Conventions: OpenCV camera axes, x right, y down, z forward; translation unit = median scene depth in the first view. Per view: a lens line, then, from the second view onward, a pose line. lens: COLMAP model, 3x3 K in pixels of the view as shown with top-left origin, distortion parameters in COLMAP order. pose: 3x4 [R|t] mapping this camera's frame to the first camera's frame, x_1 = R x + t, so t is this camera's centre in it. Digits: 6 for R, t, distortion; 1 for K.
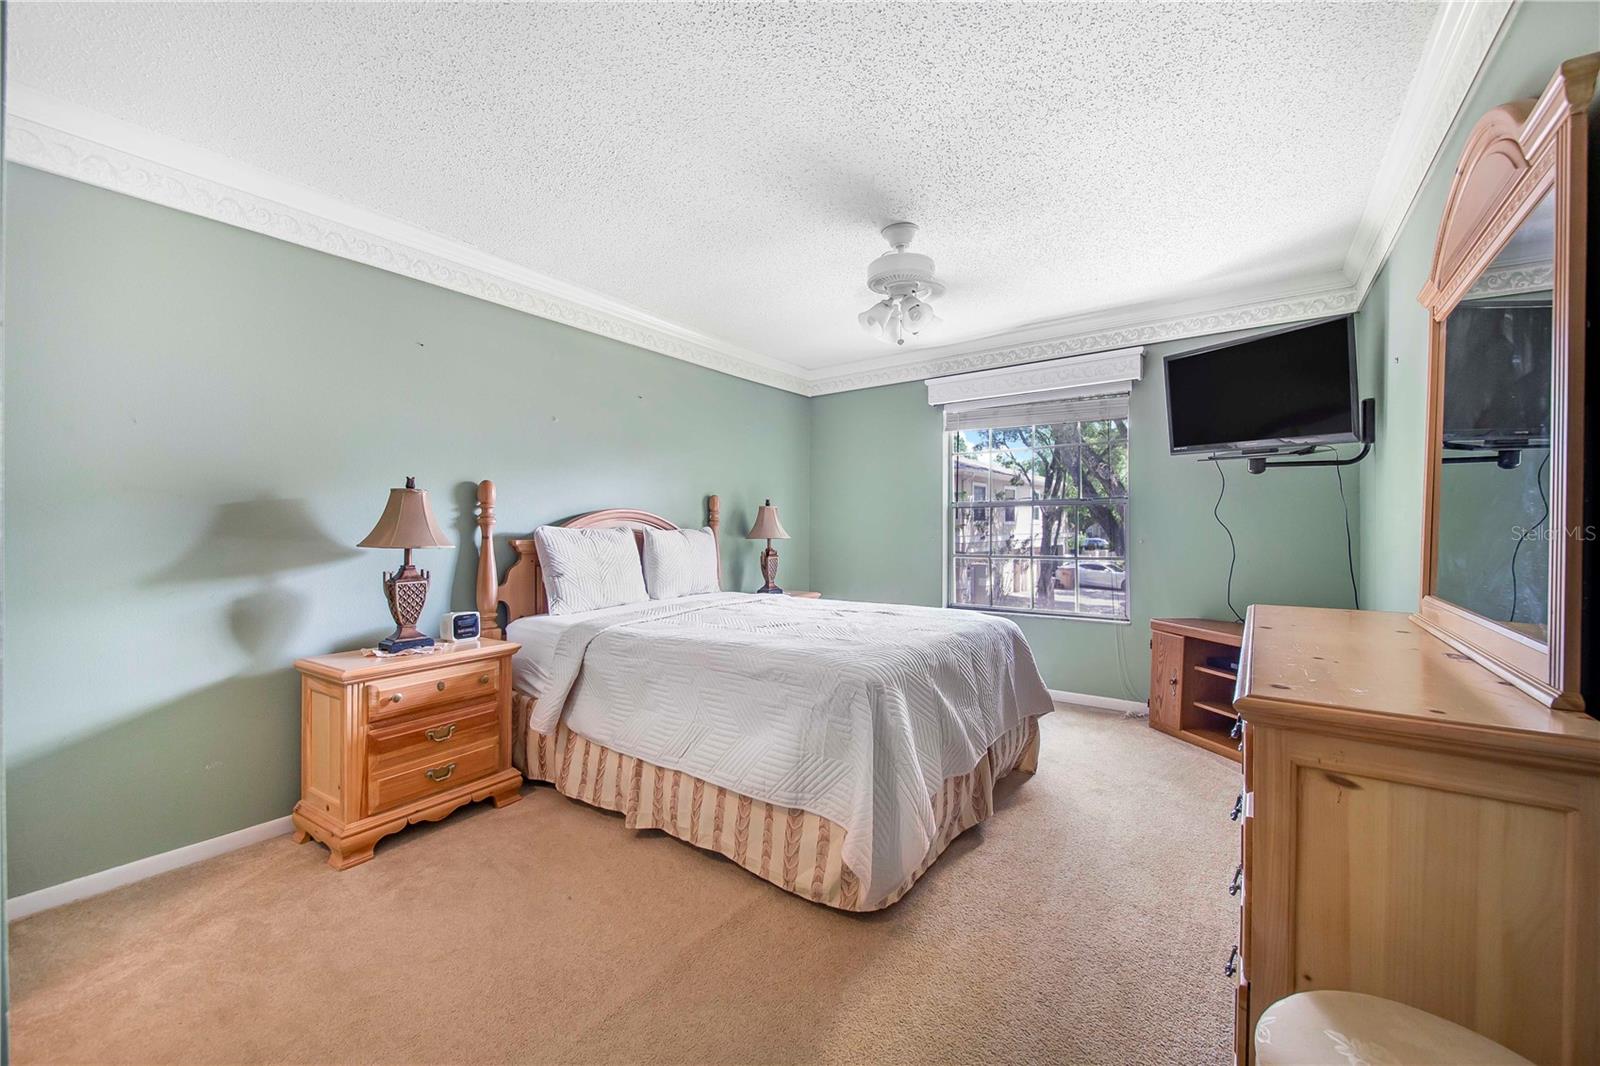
lens RADIAL K [[633.7, 0, 800.0], [0, 633.7, 533.0], [0, 0, 1]] dist [0.035936, -0.000003]
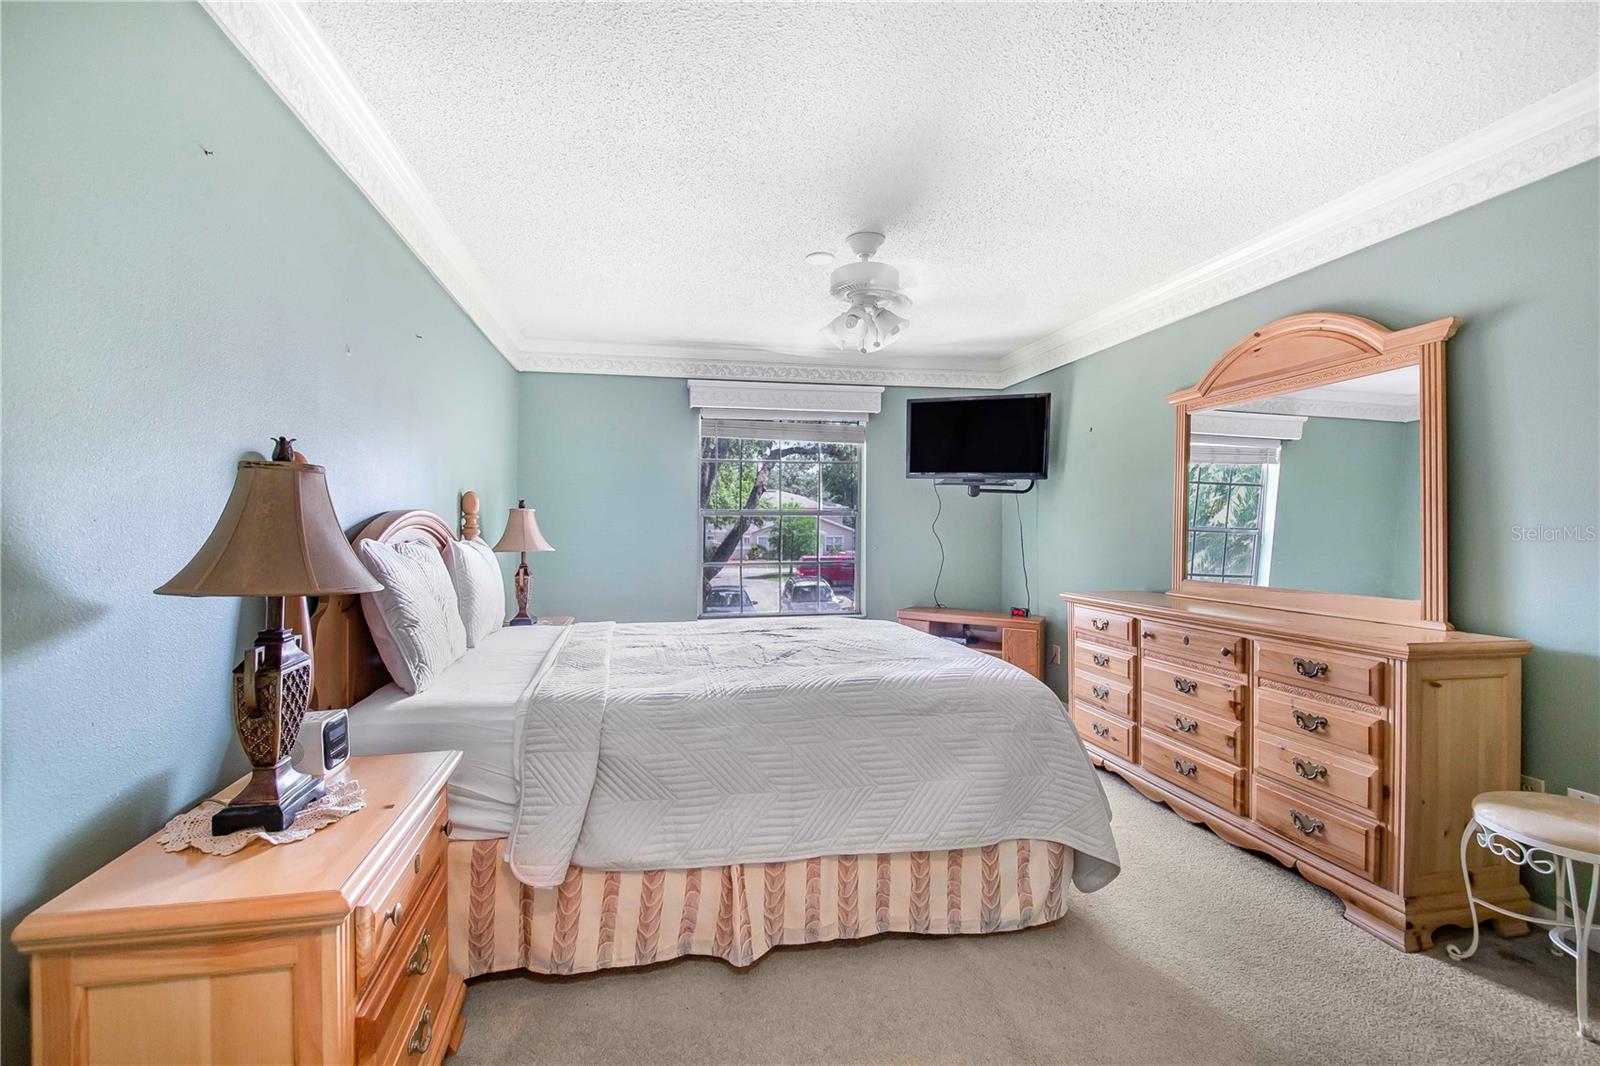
lens RADIAL K [[641.9, 0, 758.9], [0, 641.9, 533.3], [0, 0, 1]] dist [0.001026, 0.000038]
pose [[0.703697, -0.001553, 0.710498, -0.688525], [0.005561, 0.999979, -0.003322, -0.014643], [-0.710478, 0.006289, 0.703691, 0.434210]]
